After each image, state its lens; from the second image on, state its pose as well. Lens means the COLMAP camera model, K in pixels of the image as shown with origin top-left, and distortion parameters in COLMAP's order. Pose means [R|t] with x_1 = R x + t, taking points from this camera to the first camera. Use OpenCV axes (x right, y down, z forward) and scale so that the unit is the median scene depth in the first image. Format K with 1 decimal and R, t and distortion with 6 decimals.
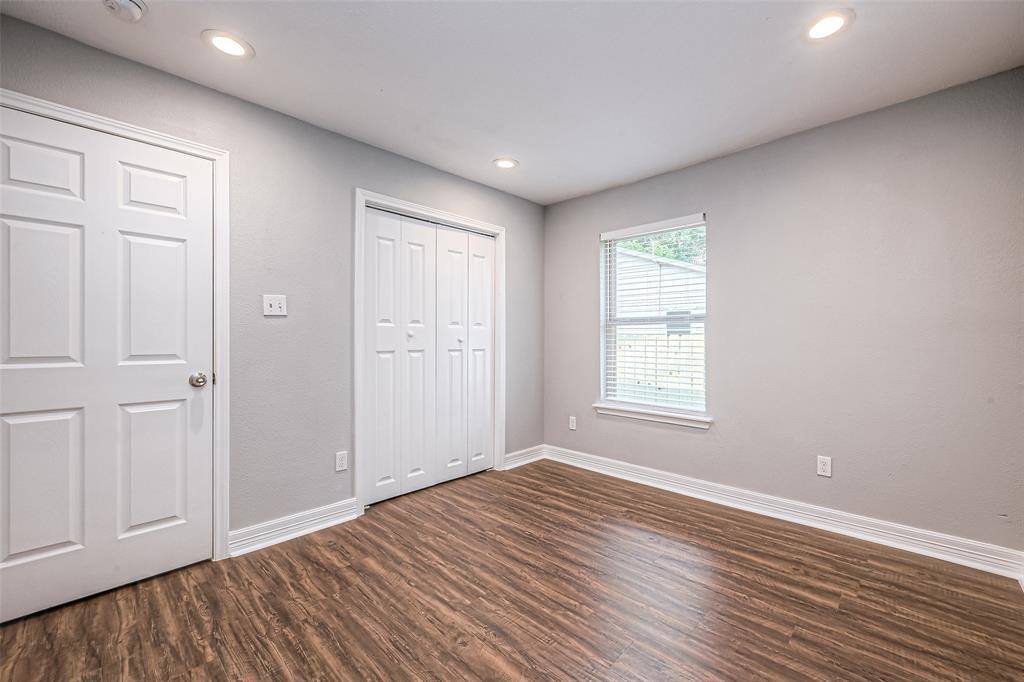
lens RADIAL K [[406.7, 0, 515.9], [0, 406.7, 340.5], [0, 0, 1]] dist [-0.000470, -0.000135]
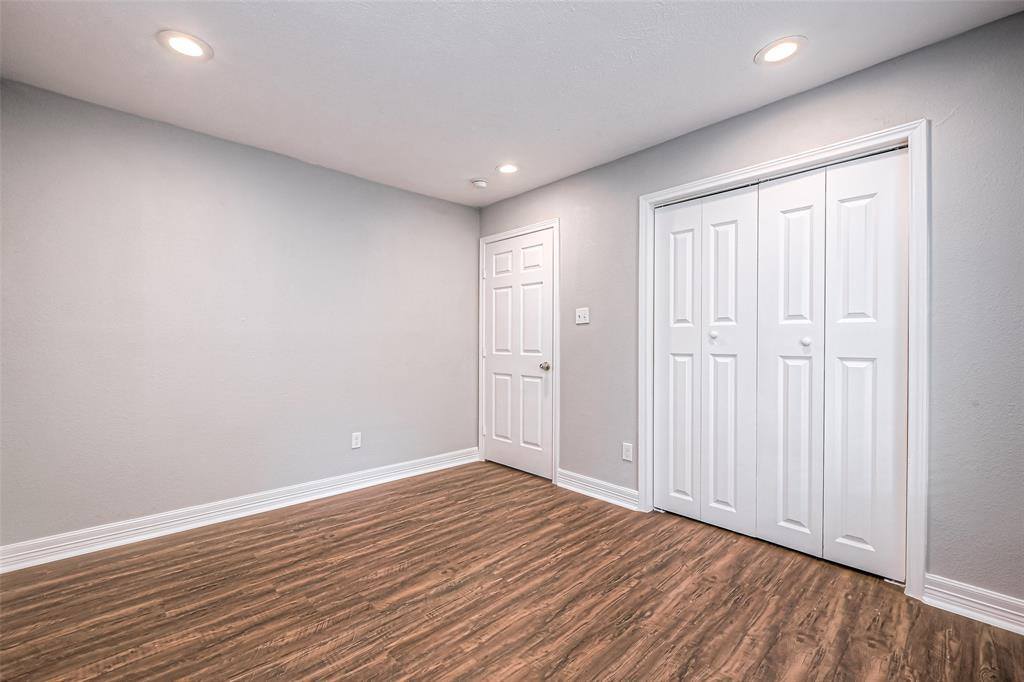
lens RADIAL K [[406.7, 0, 515.9], [0, 406.7, 340.5], [0, 0, 1]] dist [-0.000470, -0.000135]
pose [[-0.007108, -0.004563, -0.999964, 0.795636], [-0.005083, 0.999977, -0.004527, 0.002041], [0.999962, 0.005050, -0.007131, 0.830187]]
